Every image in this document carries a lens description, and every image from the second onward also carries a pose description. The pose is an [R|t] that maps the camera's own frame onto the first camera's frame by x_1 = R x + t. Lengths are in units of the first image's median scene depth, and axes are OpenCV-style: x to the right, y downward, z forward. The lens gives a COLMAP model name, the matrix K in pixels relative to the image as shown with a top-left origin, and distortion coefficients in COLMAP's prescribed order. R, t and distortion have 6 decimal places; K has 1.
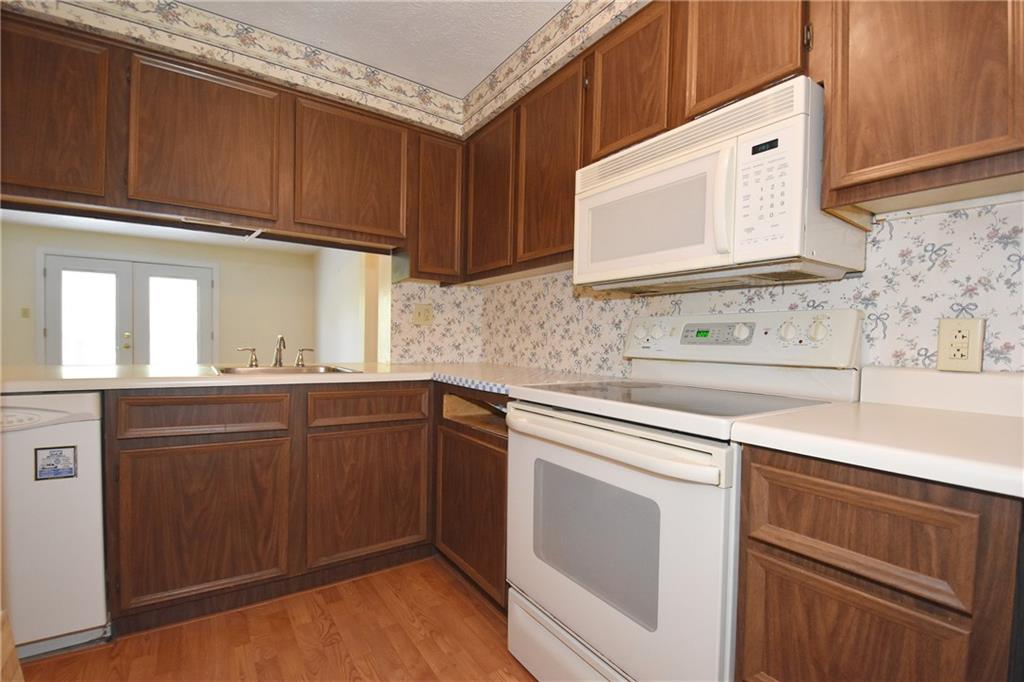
lens RADIAL K [[453.1, 0, 510.0], [0, 453.1, 348.5], [0, 0, 1]] dist [-0.030829, -0.000613]
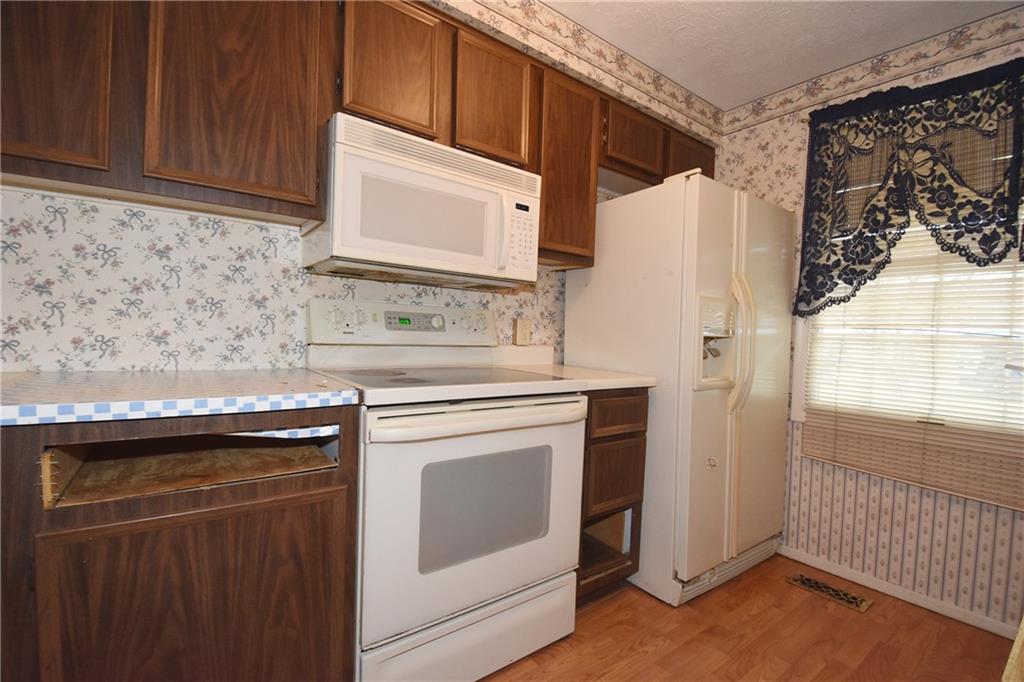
lens RADIAL K [[453.1, 0, 509.1], [0, 453.1, 347.3], [0, 0, 1]] dist [-0.030829, -0.000613]
pose [[-0.043071, -0.048901, 0.997874, -0.715624], [-0.019831, 0.998646, 0.048083, -0.026547], [-0.998875, -0.017718, -0.043983, 0.771371]]
